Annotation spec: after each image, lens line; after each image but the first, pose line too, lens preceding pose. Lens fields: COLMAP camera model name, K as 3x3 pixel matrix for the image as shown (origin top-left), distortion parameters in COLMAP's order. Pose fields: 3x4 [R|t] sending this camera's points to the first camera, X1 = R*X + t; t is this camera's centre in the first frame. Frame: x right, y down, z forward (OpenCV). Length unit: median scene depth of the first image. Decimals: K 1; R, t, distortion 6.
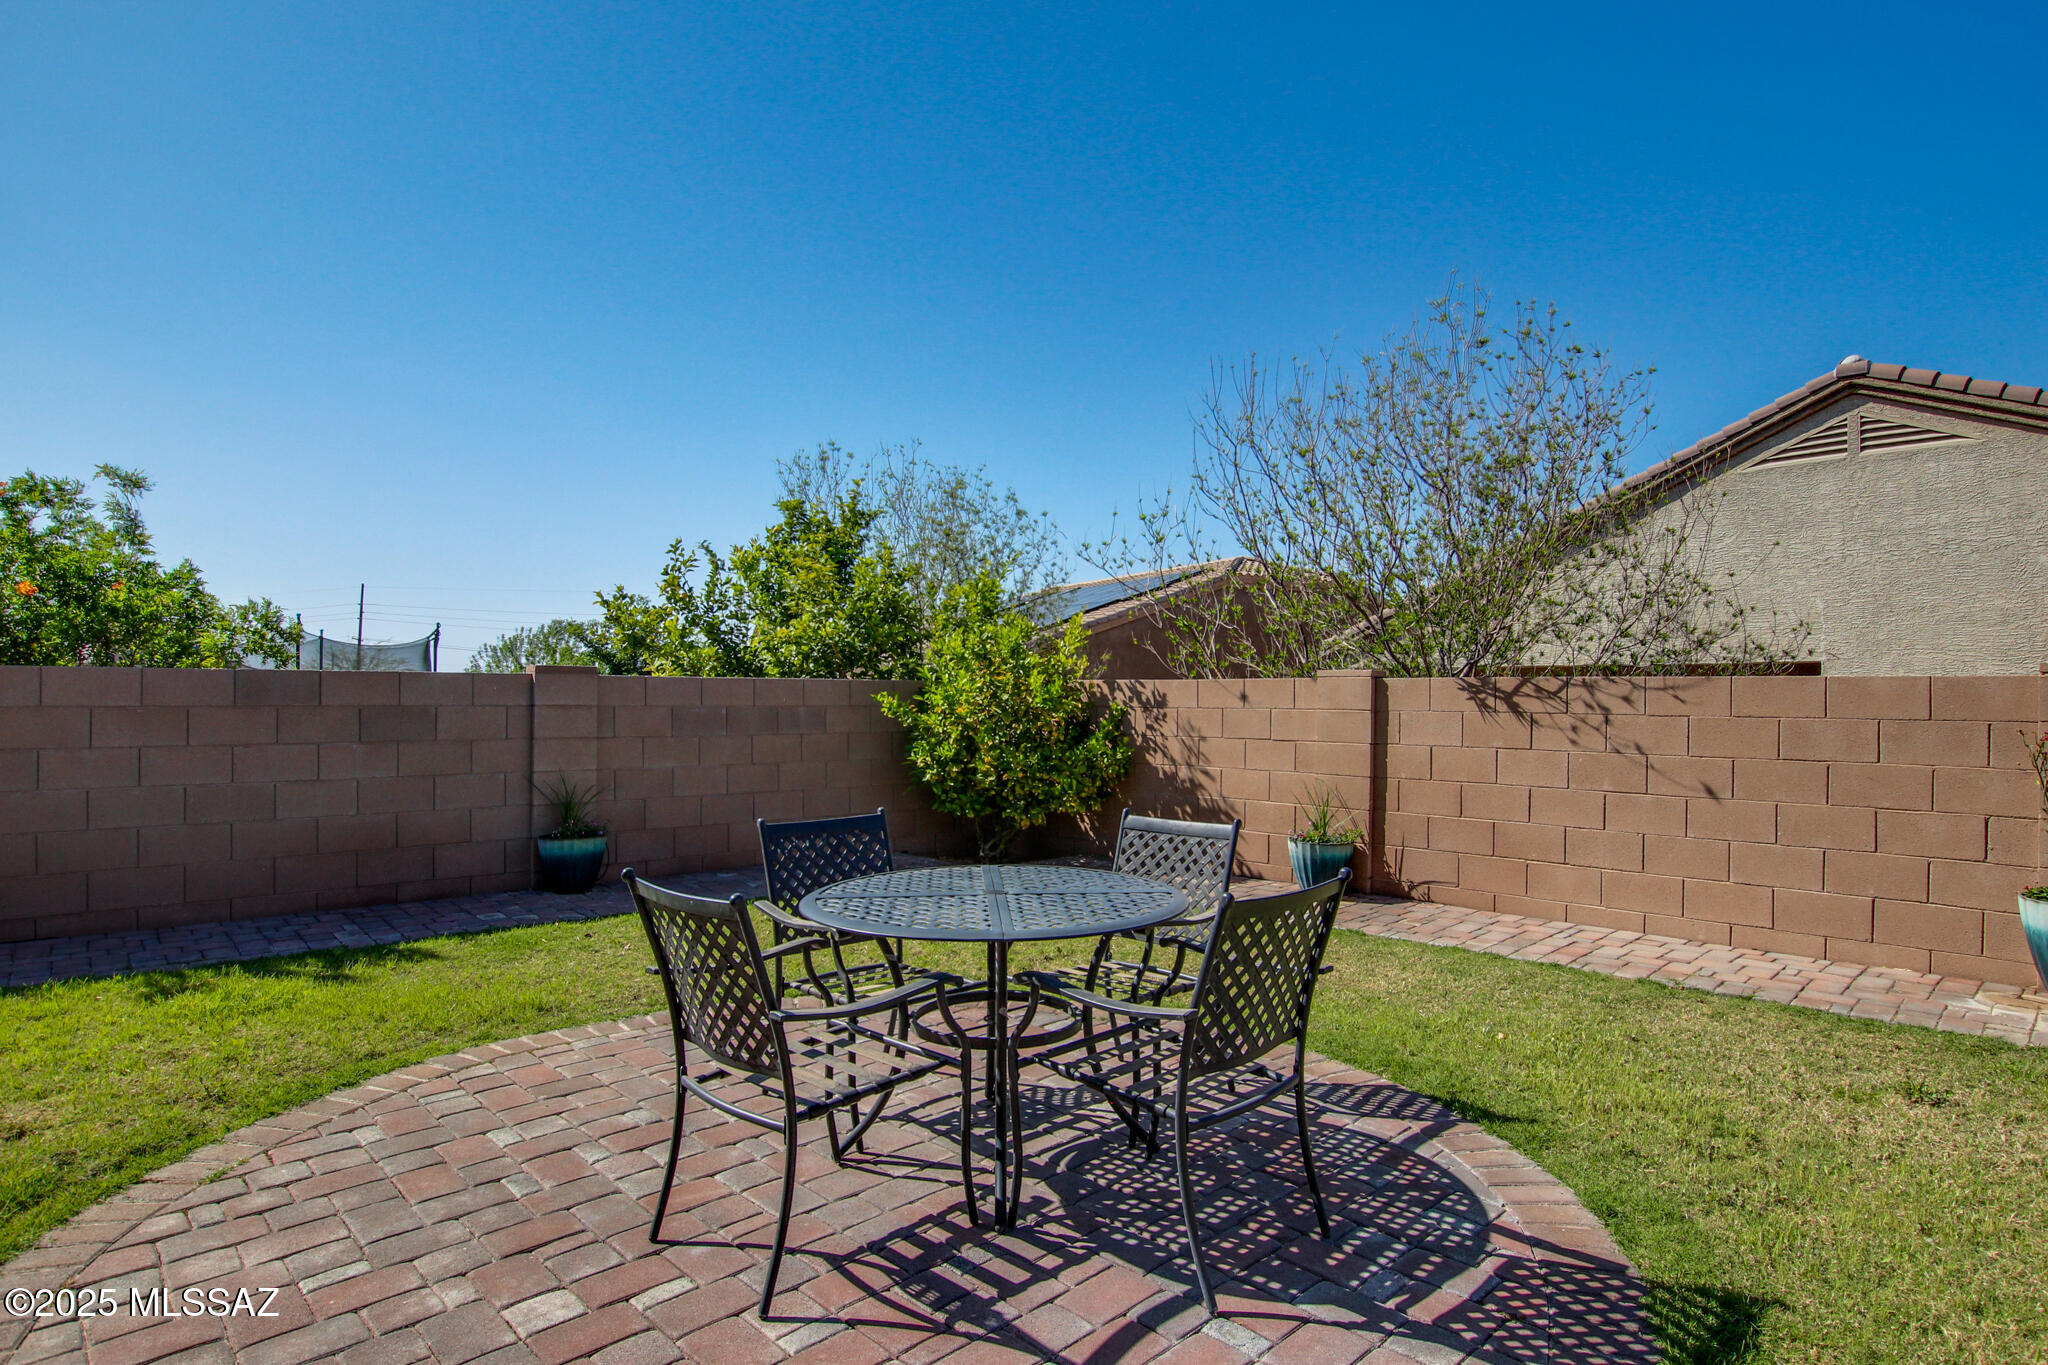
lens RADIAL K [[1097.2, 0, 1024.0], [0, 1097.2, 682.5], [0, 0, 1]] dist [-0.018592, -0.000275]
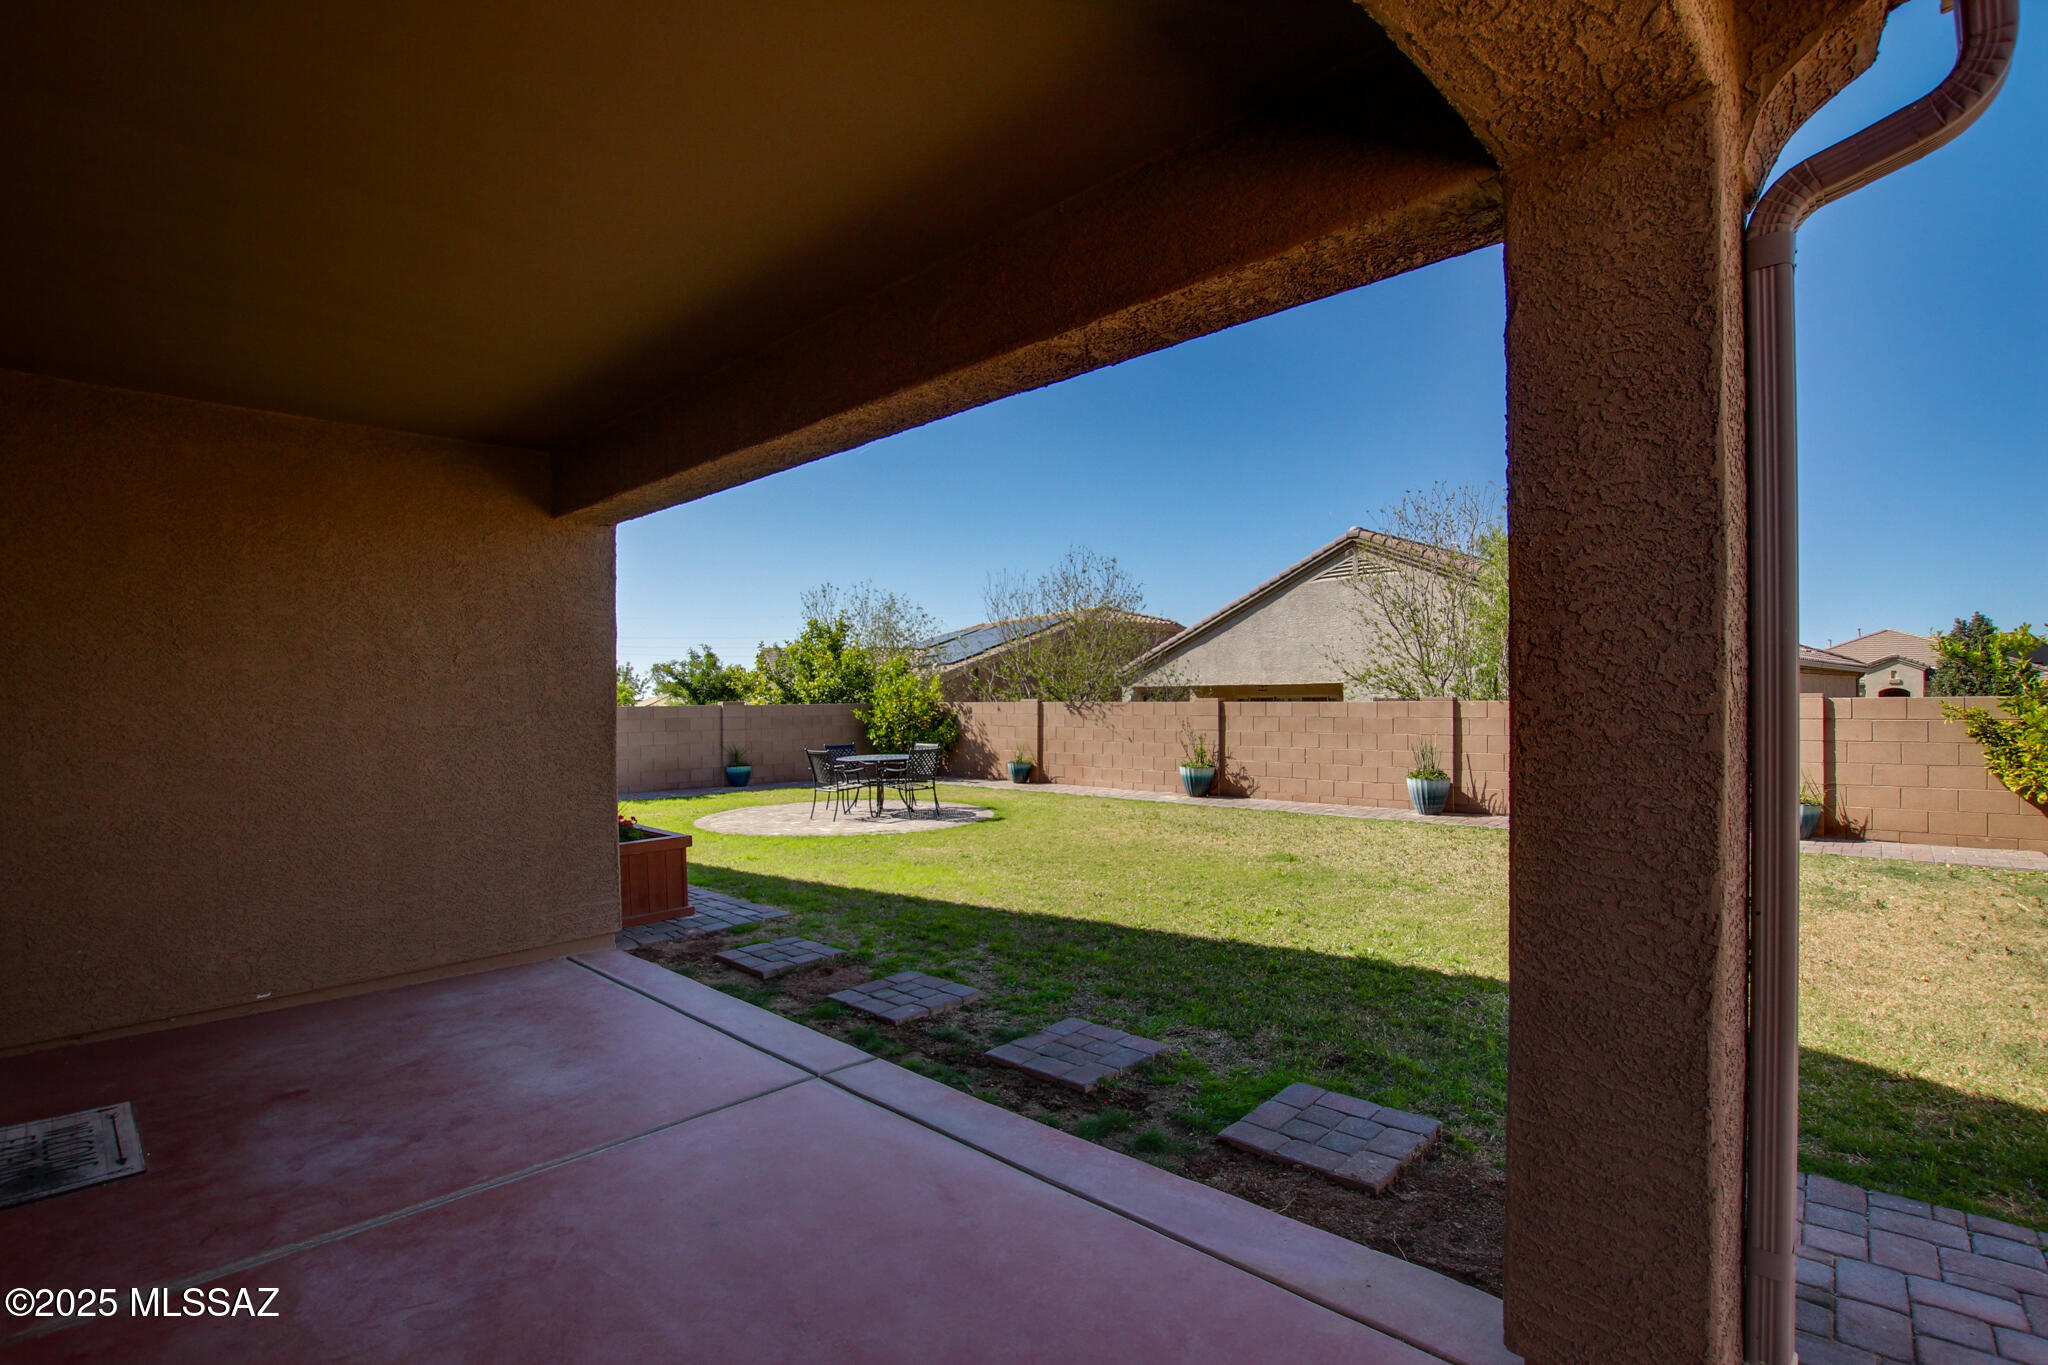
lens RADIAL K [[965.9, 0, 1033.9], [0, 965.9, 683.1], [0, 0, 1]] dist [-0.027474, 0.000131]
pose [[0.998416, -0.013478, 0.054622, 0.159741], [0.013606, 0.999906, -0.001960, -0.042110], [-0.054591, 0.002700, 0.998505, -1.233099]]
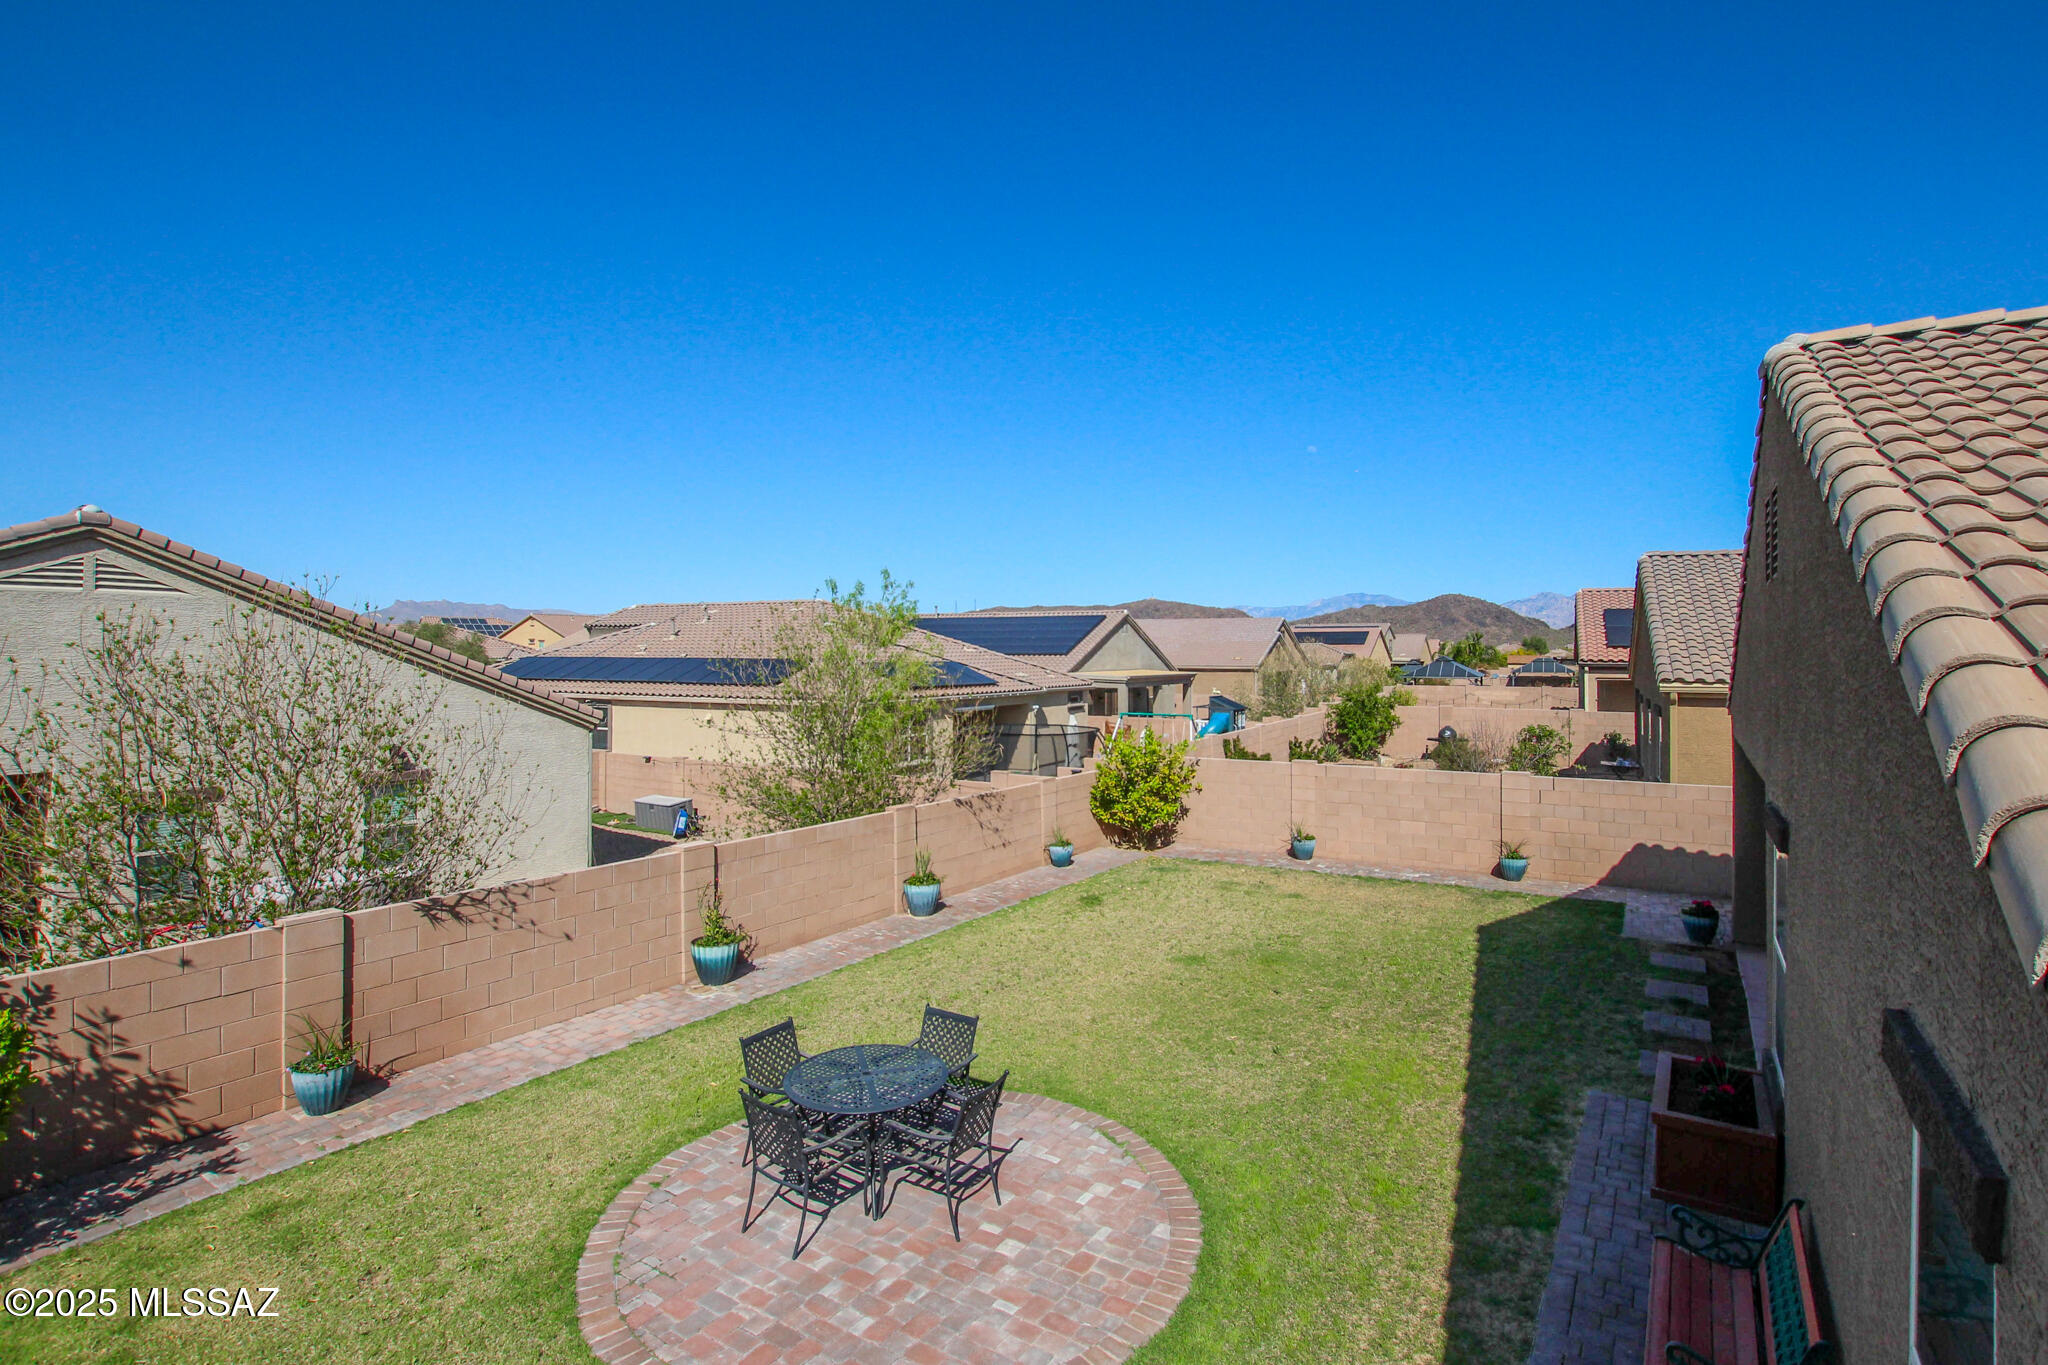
lens RADIAL K [[1016.0, 0, 1052.4], [0, 1016.0, 615.0], [0, 0, 1]] dist [-0.024582, 0.000326]
pose [[-0.237526, 0.028279, 0.970970, -0.886444], [-0.012267, 0.999409, -0.032108, -0.287204], [-0.971304, -0.019538, -0.237038, 0.447037]]
